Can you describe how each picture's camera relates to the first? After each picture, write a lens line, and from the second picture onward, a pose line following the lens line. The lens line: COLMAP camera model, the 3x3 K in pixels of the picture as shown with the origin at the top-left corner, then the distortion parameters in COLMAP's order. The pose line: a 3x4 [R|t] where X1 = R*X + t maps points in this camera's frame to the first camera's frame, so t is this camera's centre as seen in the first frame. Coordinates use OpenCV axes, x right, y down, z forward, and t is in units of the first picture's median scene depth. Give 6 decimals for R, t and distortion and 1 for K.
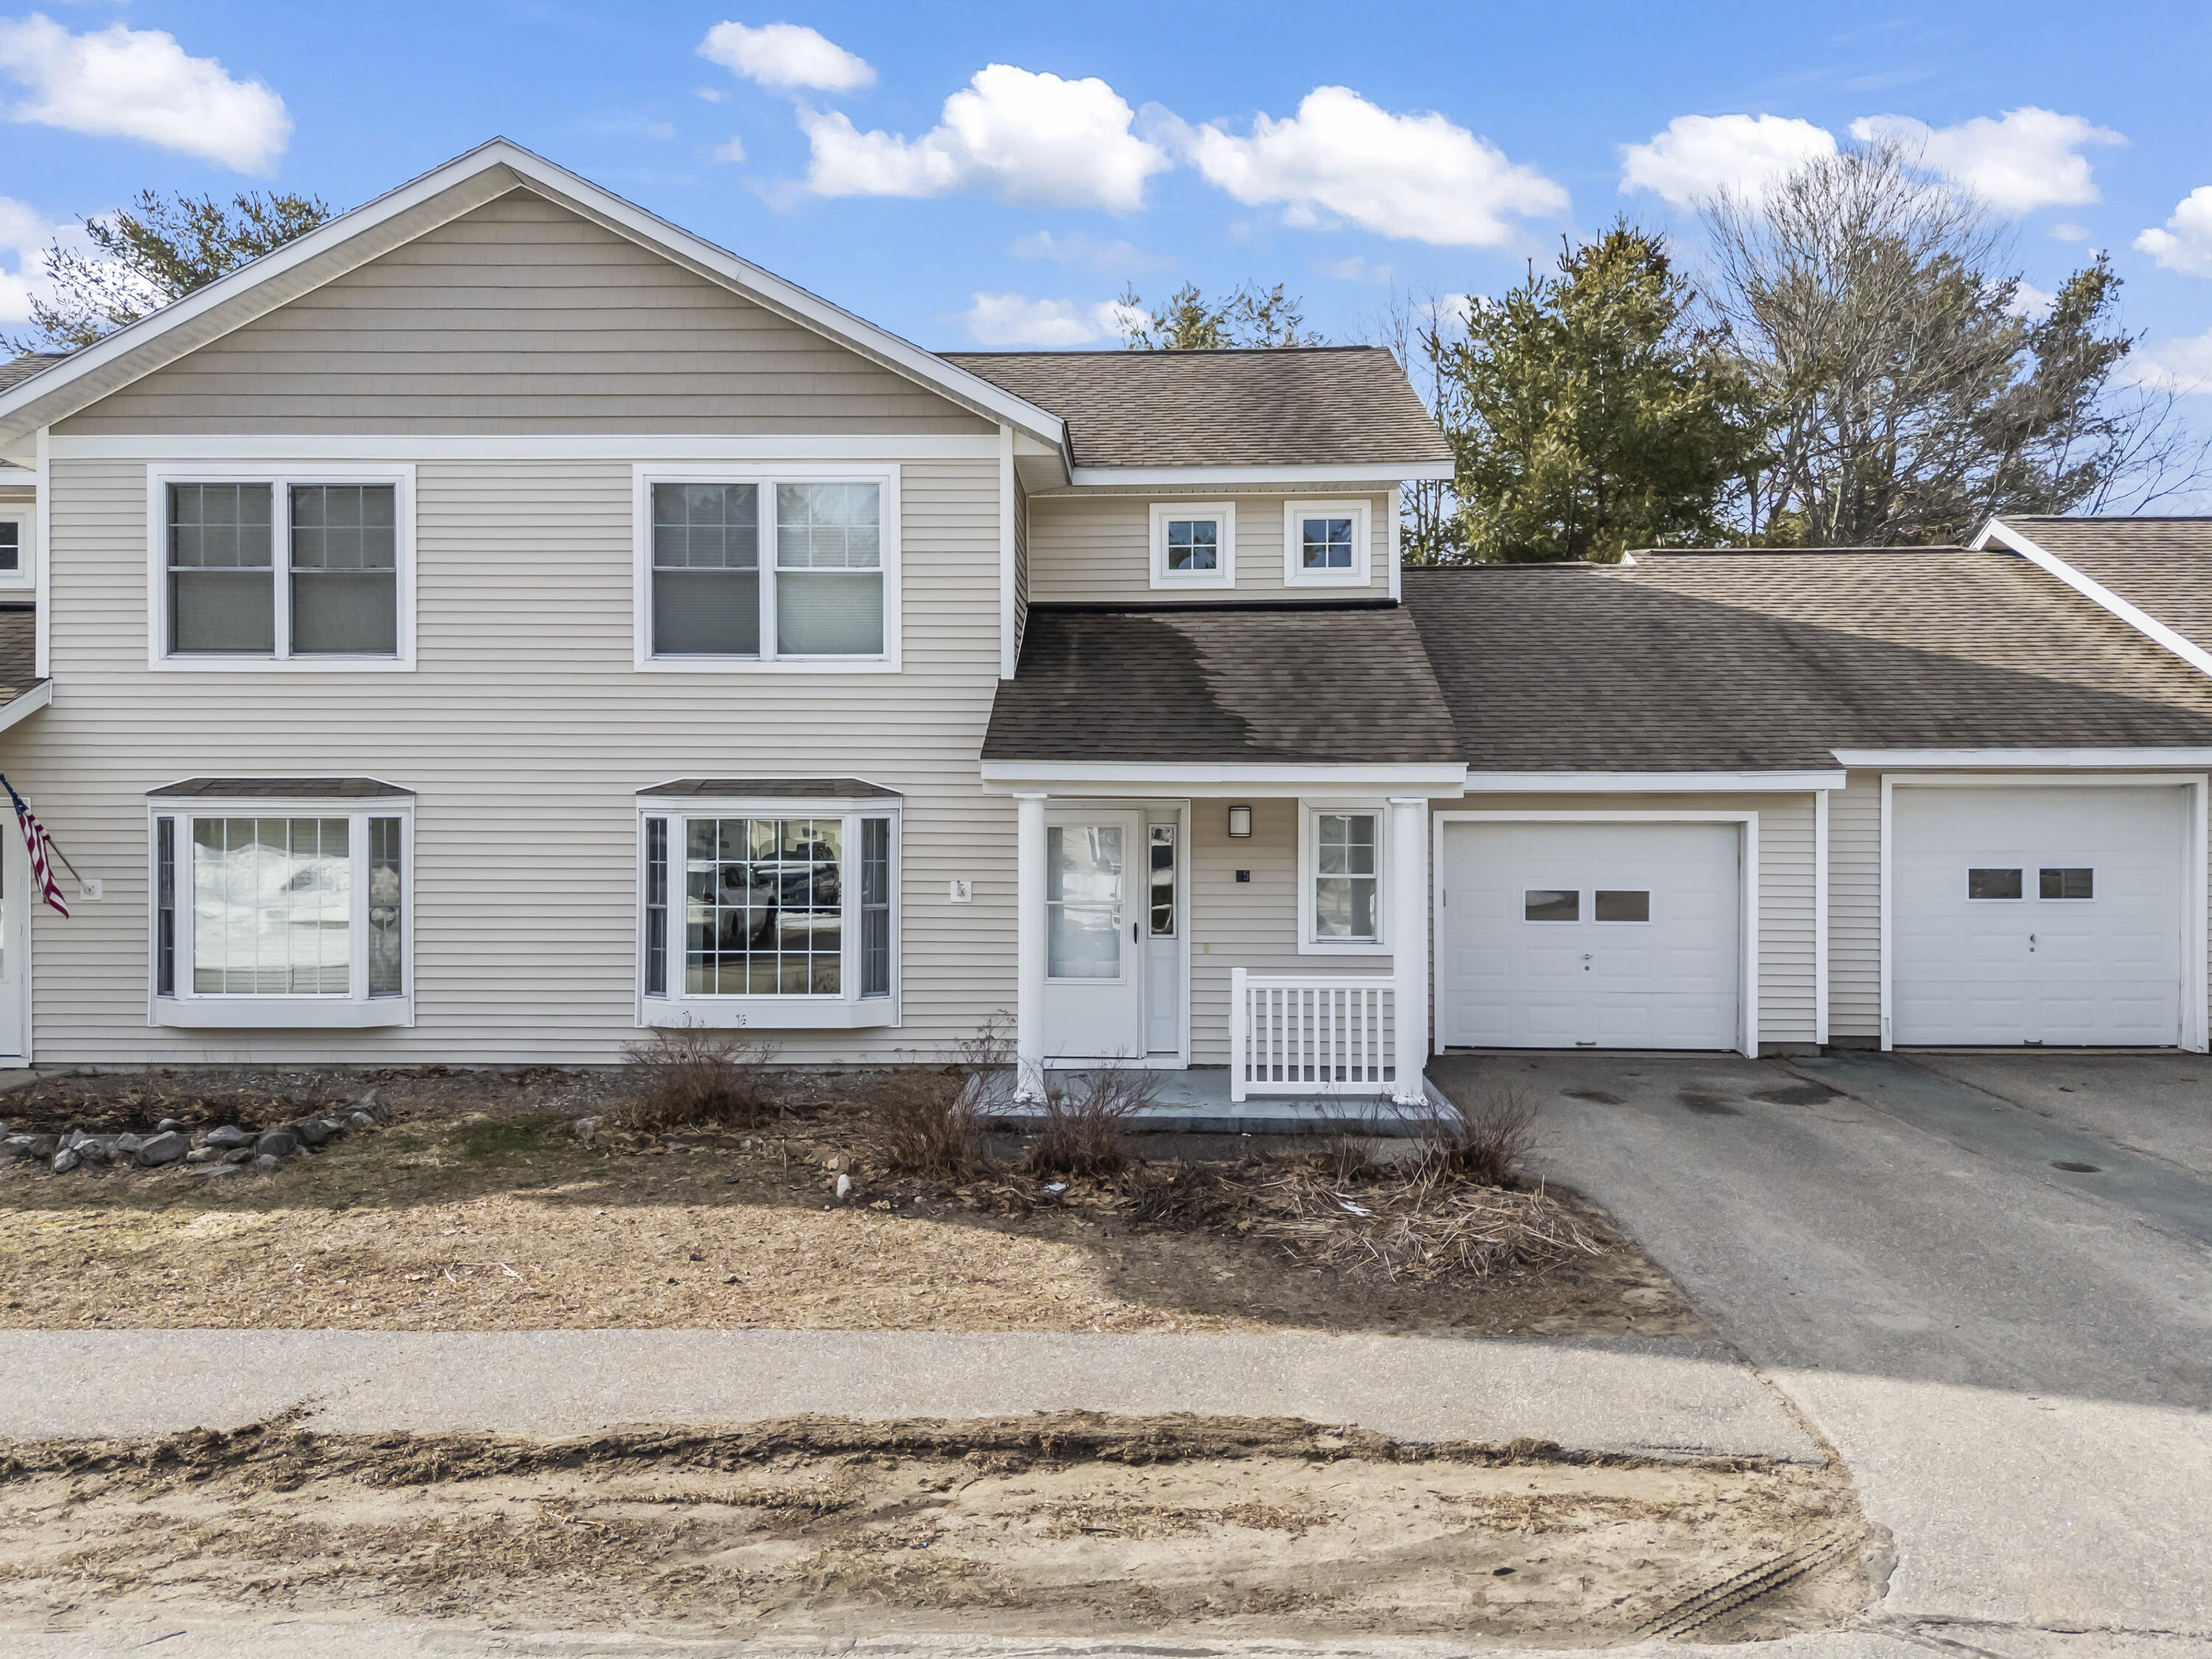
lens RADIAL K [[1551.1, 0, 1103.4], [0, 1551.1, 826.3], [0, 0, 1]] dist [-0.000082, -0.001558]
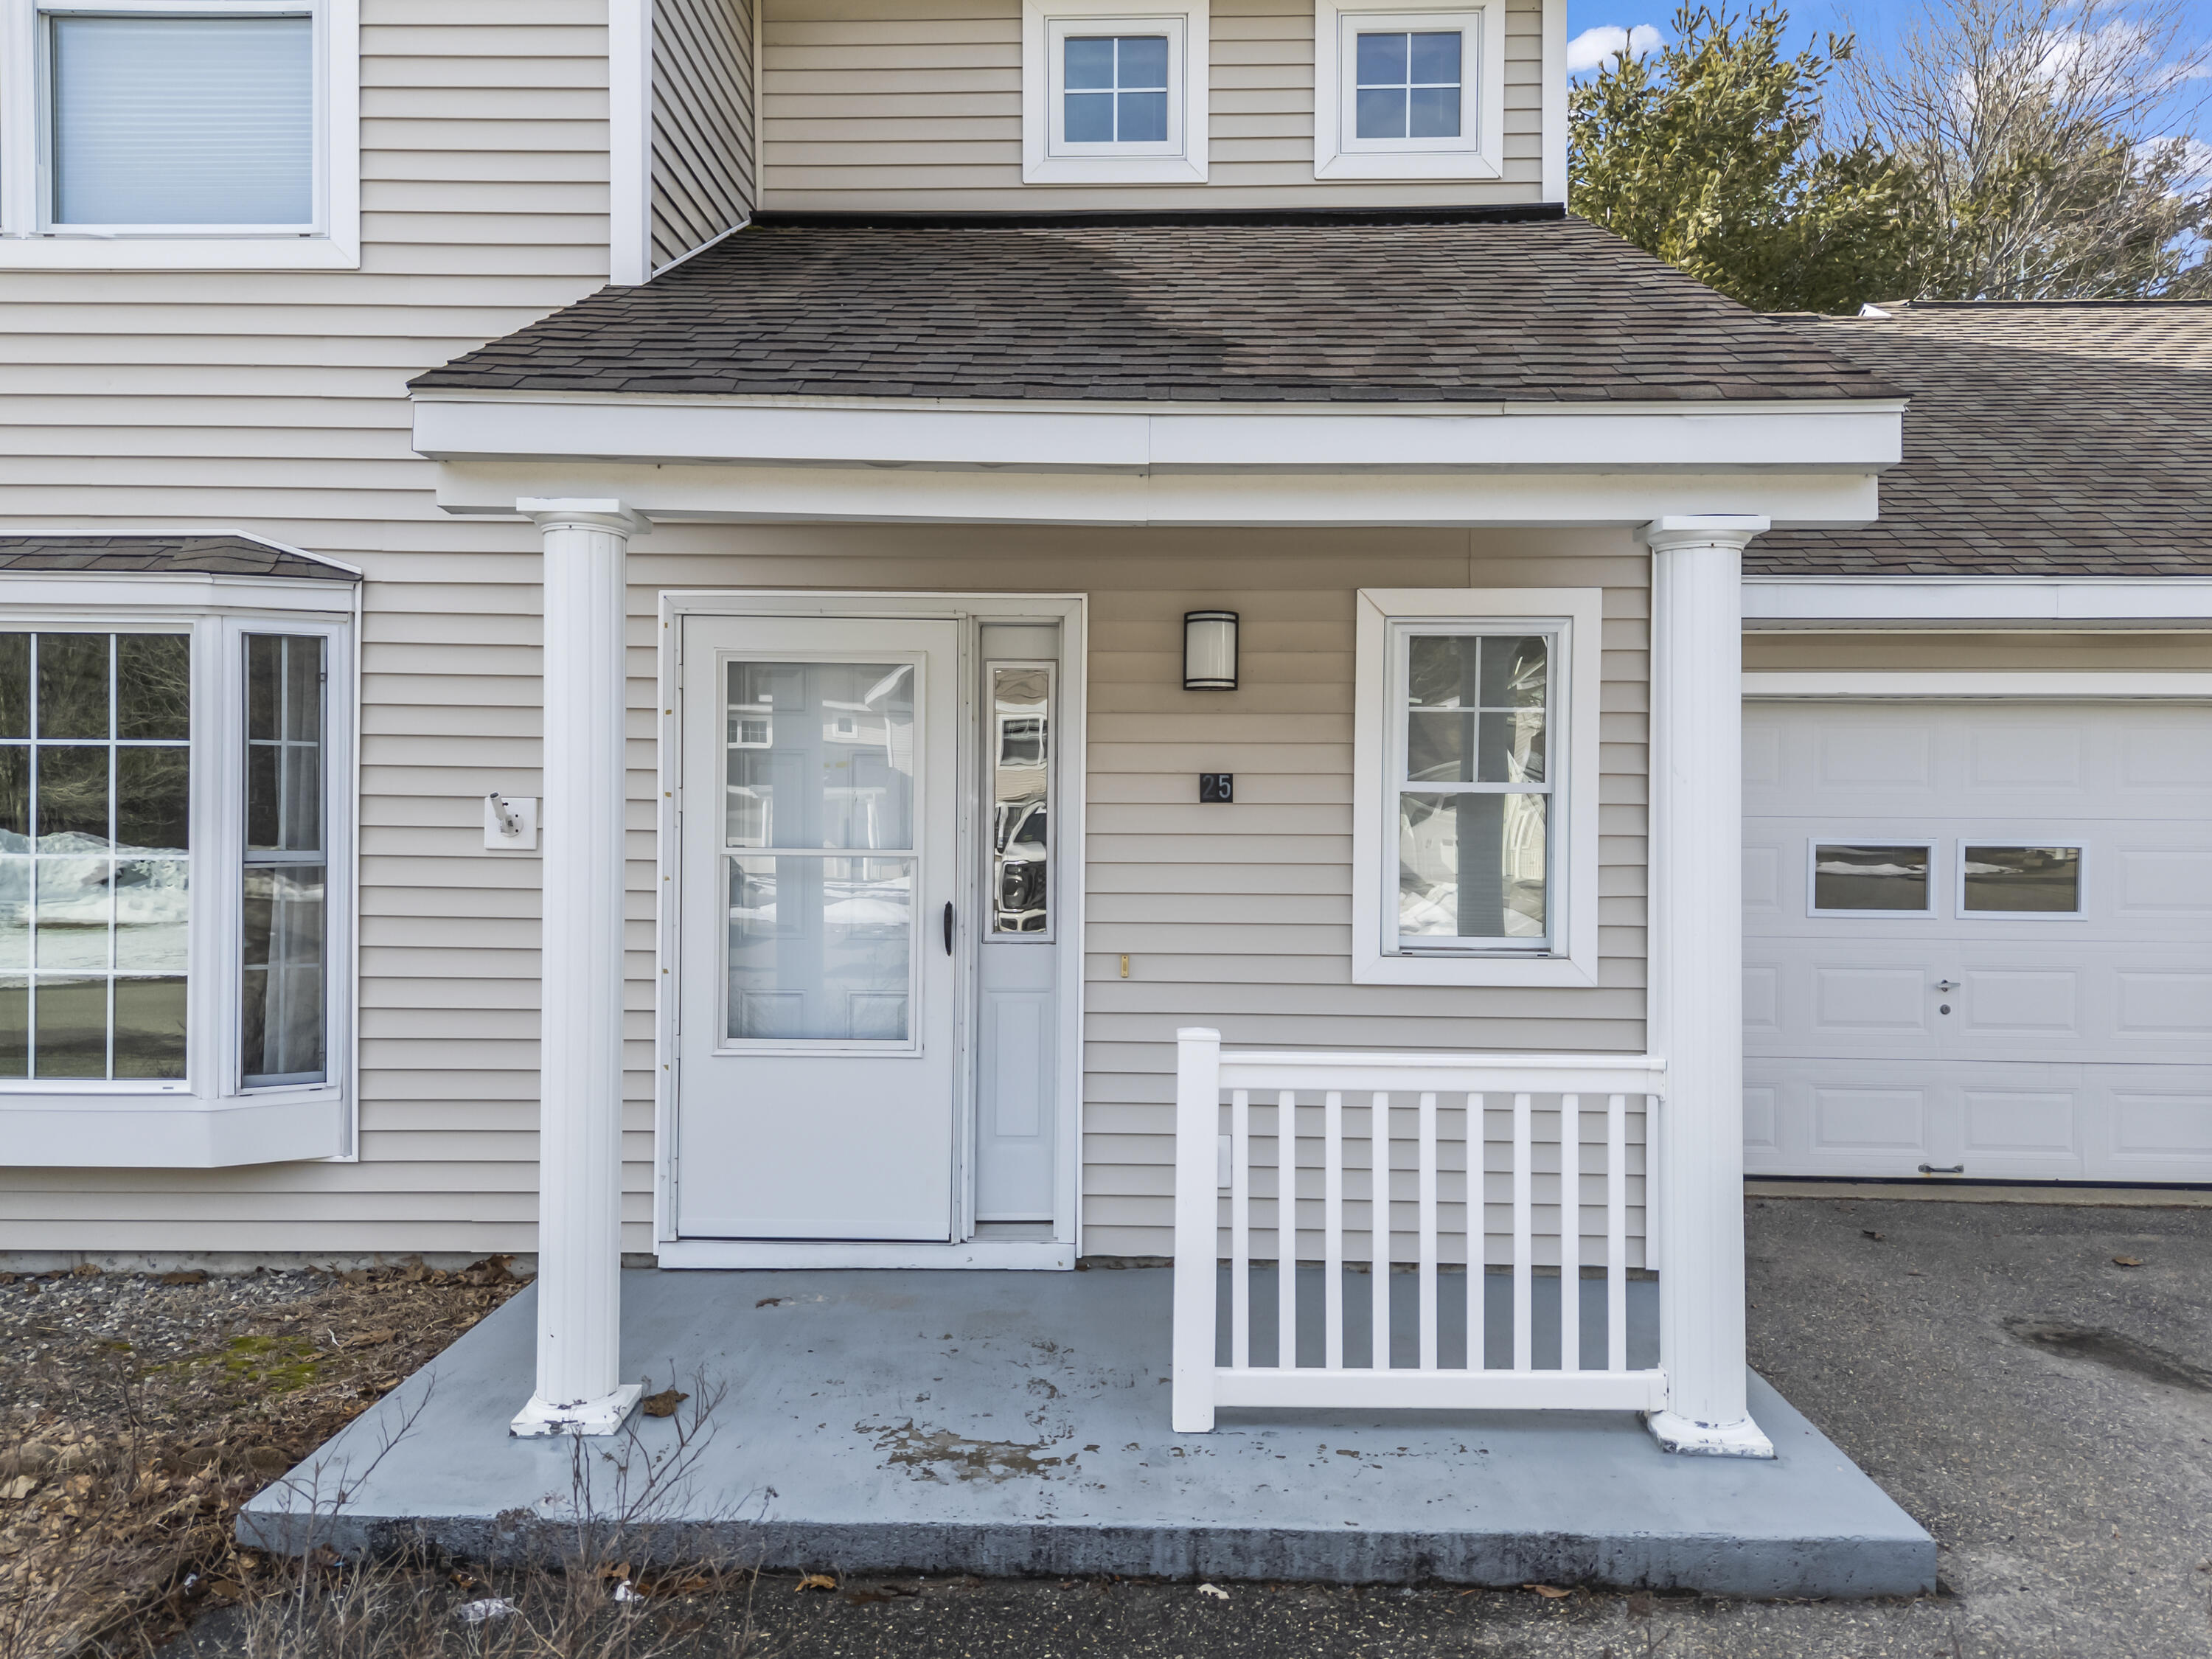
lens RADIAL K [[1551.1, 0, 1108.7], [0, 1551.1, 827.7], [0, 0, 1]] dist [-0.000082, -0.001558]
pose [[0.999970, 0.005257, 0.005645, 0.059828], [-0.005242, 0.999983, -0.002637, 0.043698], [-0.005659, 0.002607, 0.999981, 0.600966]]
